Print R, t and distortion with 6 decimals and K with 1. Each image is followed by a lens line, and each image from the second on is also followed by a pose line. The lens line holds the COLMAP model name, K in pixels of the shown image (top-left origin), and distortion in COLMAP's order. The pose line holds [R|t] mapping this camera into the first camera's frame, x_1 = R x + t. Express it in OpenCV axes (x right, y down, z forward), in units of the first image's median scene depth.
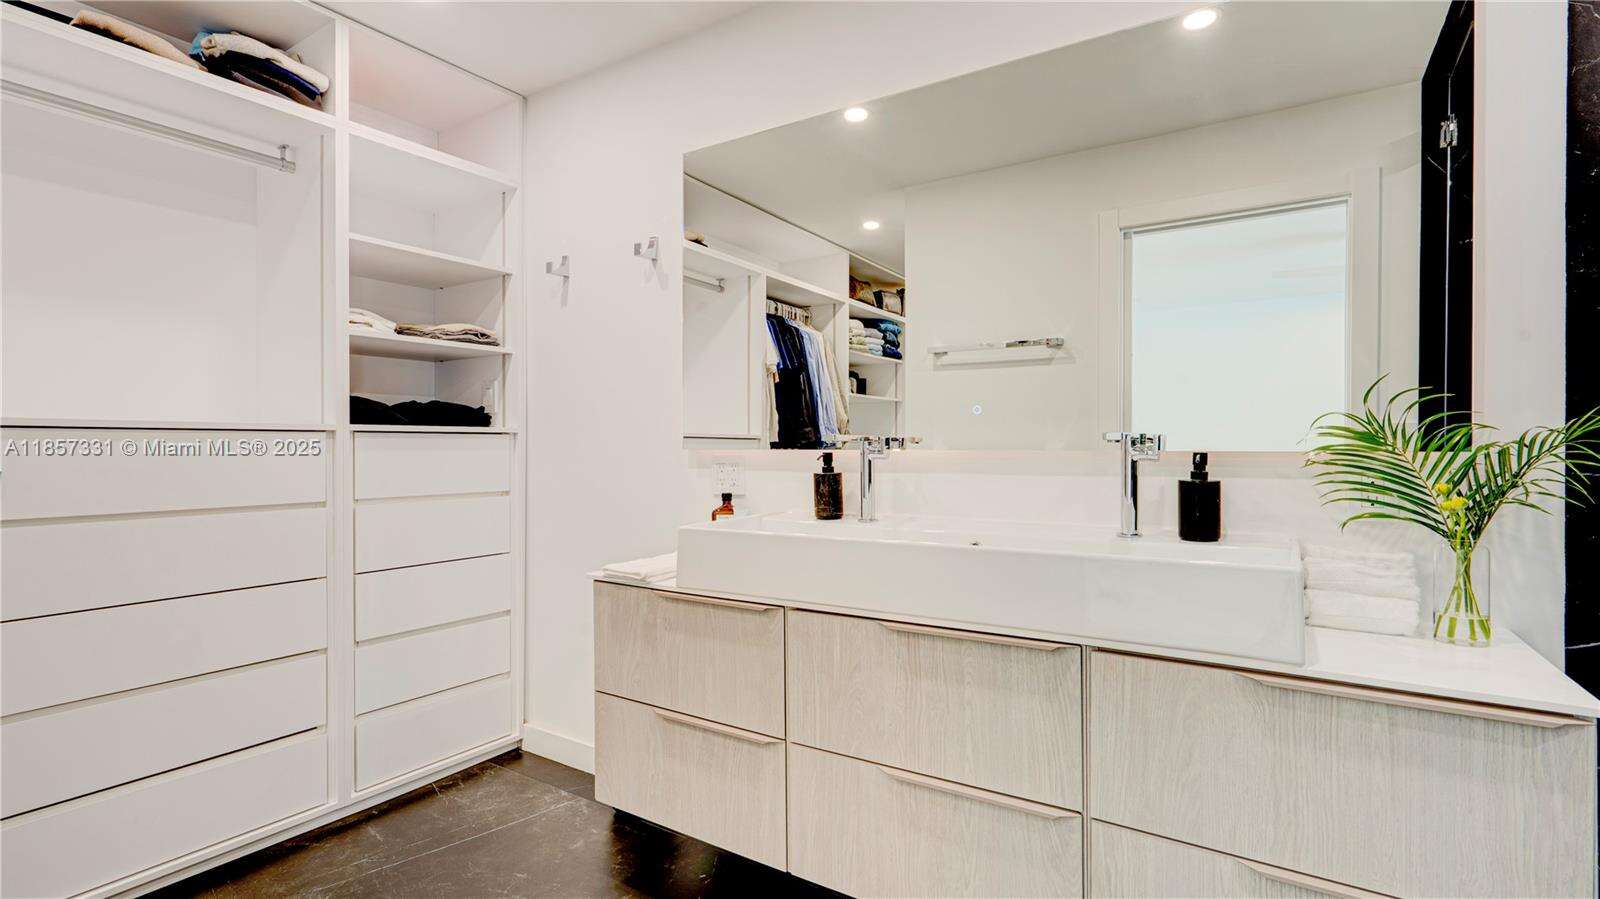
lens RADIAL K [[741.5, 0, 809.6], [0, 741.5, 442.9], [0, 0, 1]] dist [-0.001485, 0.001660]
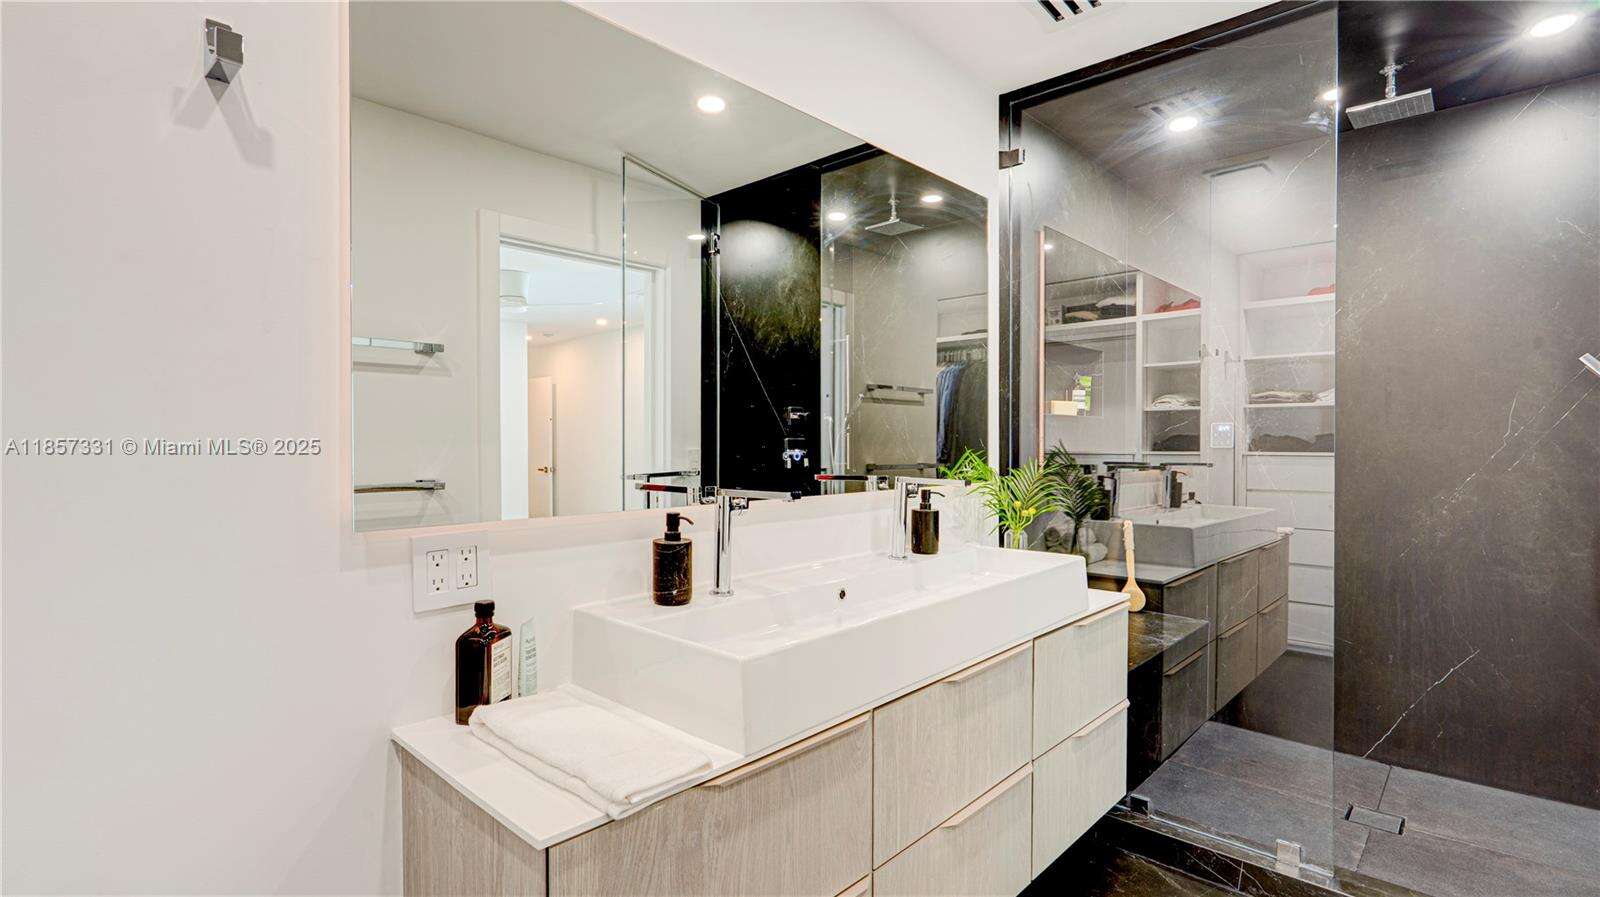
lens RADIAL K [[741.5, 0, 811.1], [0, 741.5, 451.0], [0, 0, 1]] dist [-0.001485, 0.001660]
pose [[0.177434, -0.013816, 0.984036, -0.683252], [-0.006035, 0.999867, 0.015127, -0.062504], [-0.984114, -0.008622, 0.177328, 0.744961]]
